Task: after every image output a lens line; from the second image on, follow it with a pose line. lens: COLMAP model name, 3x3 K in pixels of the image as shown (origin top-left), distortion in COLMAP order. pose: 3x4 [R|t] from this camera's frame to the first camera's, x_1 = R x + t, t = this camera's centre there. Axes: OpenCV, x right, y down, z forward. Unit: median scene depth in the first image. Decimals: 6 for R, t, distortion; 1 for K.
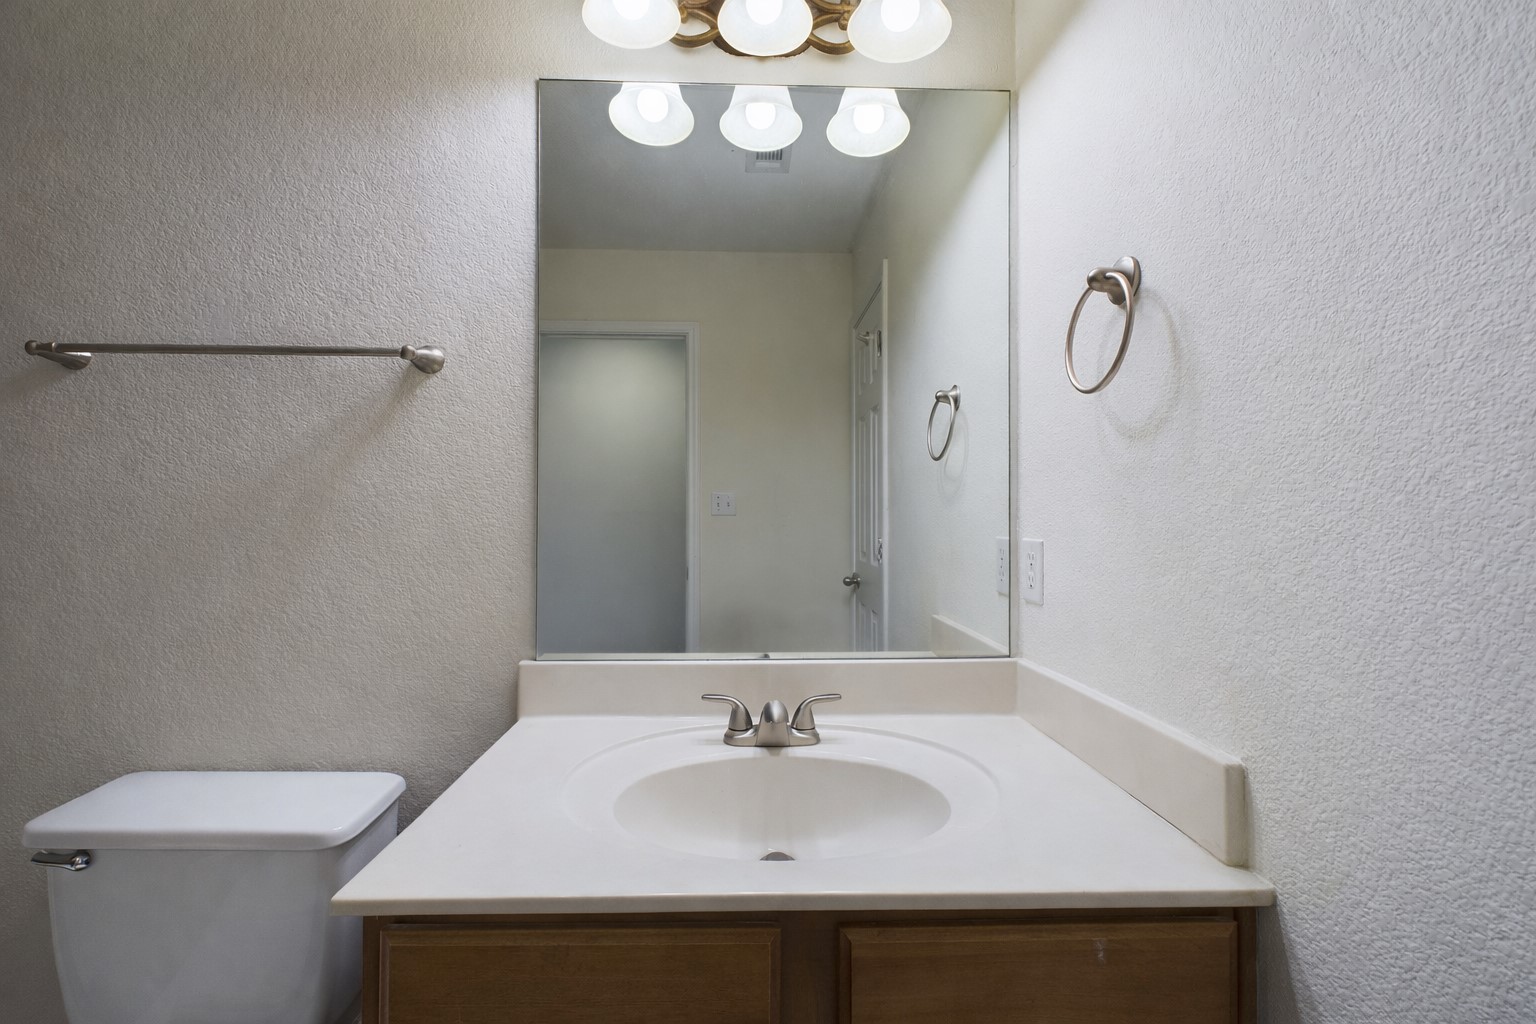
lens RADIAL K [[720.3, 0, 783.5], [0, 720.3, 507.0], [0, 0, 1]] dist [0.001352, 0.000351]
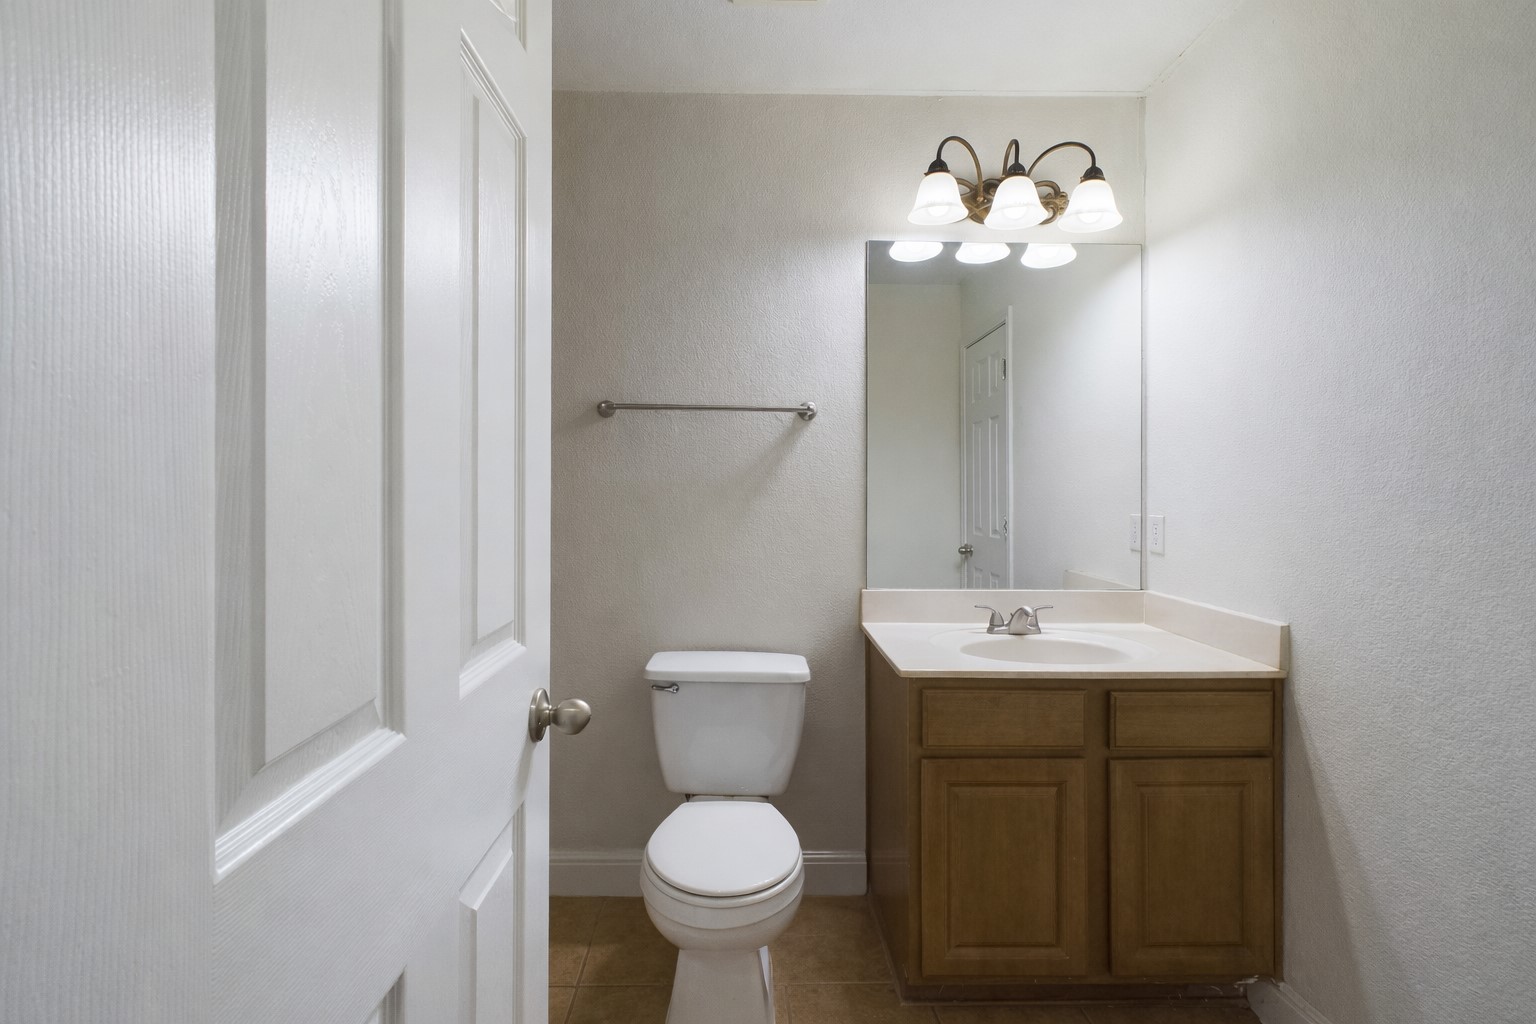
lens RADIAL K [[759.9, 0, 768.2], [0, 759.9, 492.0], [0, 0, 1]] dist [-0.000944, -0.000057]
pose [[0.999968, -0.006081, 0.005148, -0.593635], [0.006044, 0.999957, 0.007060, -0.029774], [-0.005190, -0.007028, 0.999962, -0.800136]]
